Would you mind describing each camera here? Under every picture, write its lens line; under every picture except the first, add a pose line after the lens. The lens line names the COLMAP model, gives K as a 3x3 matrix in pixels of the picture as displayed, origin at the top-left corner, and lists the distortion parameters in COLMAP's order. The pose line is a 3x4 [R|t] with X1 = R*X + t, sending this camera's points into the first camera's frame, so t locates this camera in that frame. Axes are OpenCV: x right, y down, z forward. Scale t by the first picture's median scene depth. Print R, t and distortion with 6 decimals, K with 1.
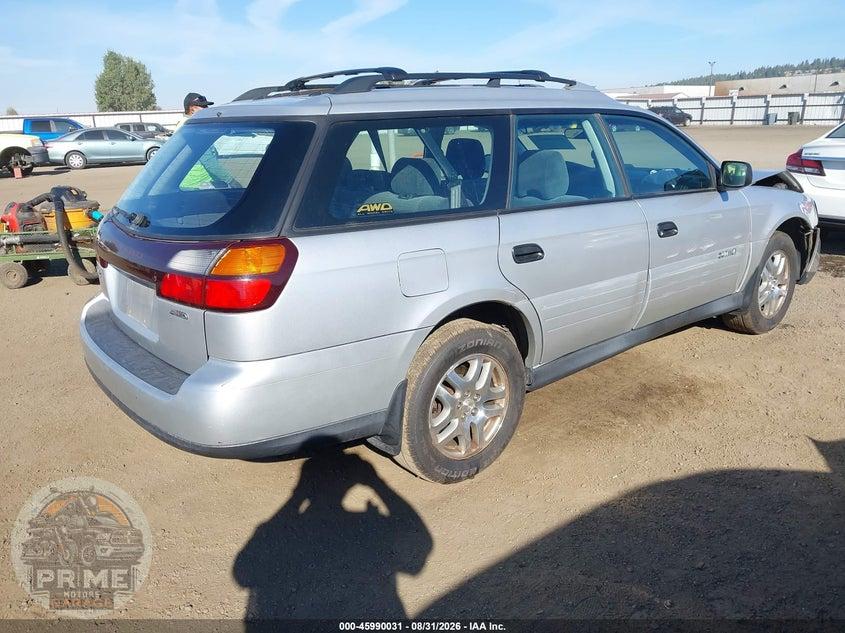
lens RADIAL K [[668.5, 0, 419.3], [0, 668.5, 317.2], [0, 0, 1]] dist [0.042439, -0.044897]
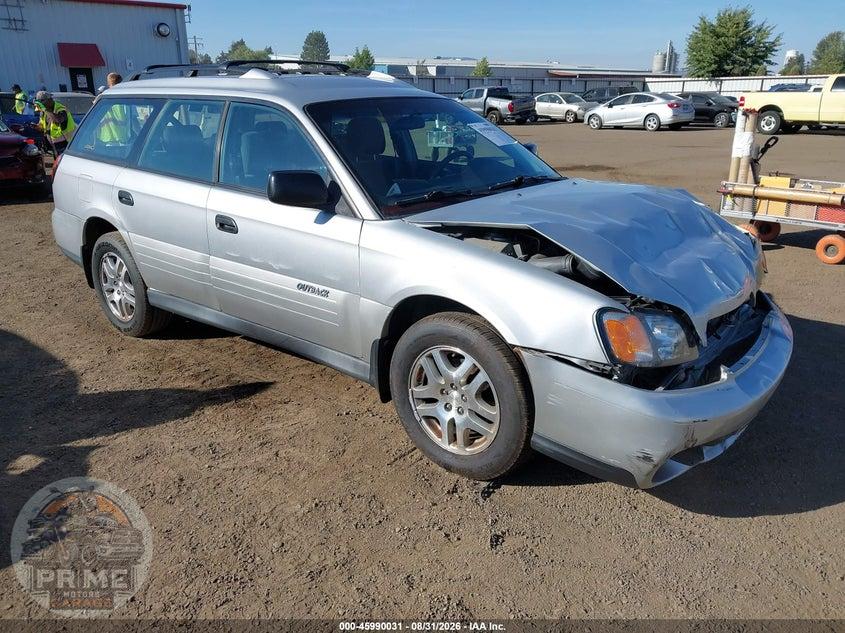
lens RADIAL K [[668.5, 0, 419.3], [0, 668.5, 317.2], [0, 0, 1]] dist [0.042439, -0.044897]
pose [[0.181788, 0.345164, -0.920769, 0.119703], [-0.284875, 0.914702, 0.286647, -0.032224], [0.941169, 0.210195, 0.264610, 0.091496]]
